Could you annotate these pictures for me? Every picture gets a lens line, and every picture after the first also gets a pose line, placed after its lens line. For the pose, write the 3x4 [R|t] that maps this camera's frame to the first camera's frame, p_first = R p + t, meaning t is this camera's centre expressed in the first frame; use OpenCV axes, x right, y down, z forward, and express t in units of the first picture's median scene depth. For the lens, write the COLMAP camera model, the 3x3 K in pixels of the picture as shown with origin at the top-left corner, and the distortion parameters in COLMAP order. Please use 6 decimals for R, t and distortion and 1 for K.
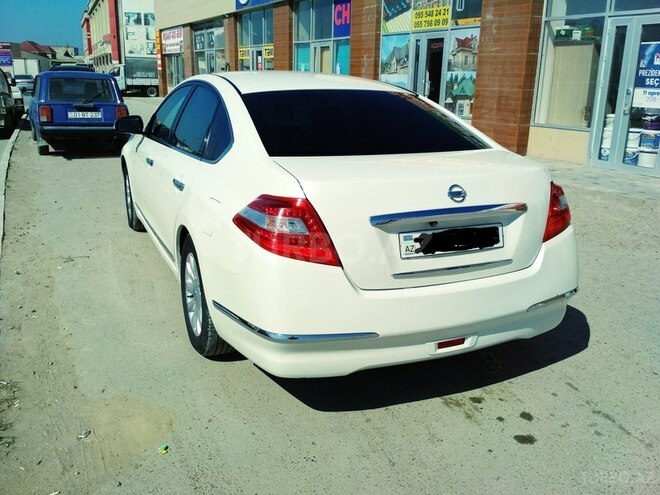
lens RADIAL K [[589.3, 0, 330.0], [0, 589.3, 247.5], [0, 0, 1]] dist [0.098275, -0.206532]
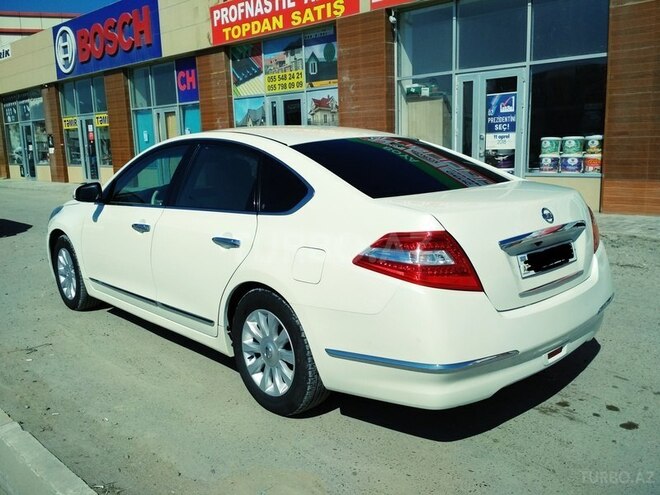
lens RADIAL K [[589.3, 0, 330.0], [0, 589.3, 247.5], [0, 0, 1]] dist [0.098275, -0.206532]
pose [[0.948754, -0.107203, 0.297278, -0.120845], [0.136603, 0.987399, -0.079894, 0.000539], [-0.284967, 0.116409, 0.951442, 0.013341]]
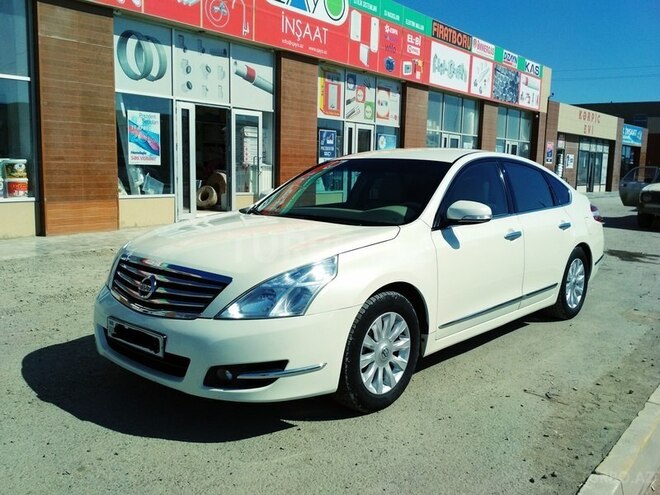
lens RADIAL K [[593.9, 0, 330.0], [0, 593.9, 247.5], [0, 0, 1]] dist [-0.001245, -0.003996]
pose [[-0.405211, -0.154423, 0.901087, -0.435137], [0.220632, 0.939981, 0.260304, -0.181982], [-0.887201, 0.304286, -0.346820, 0.653248]]
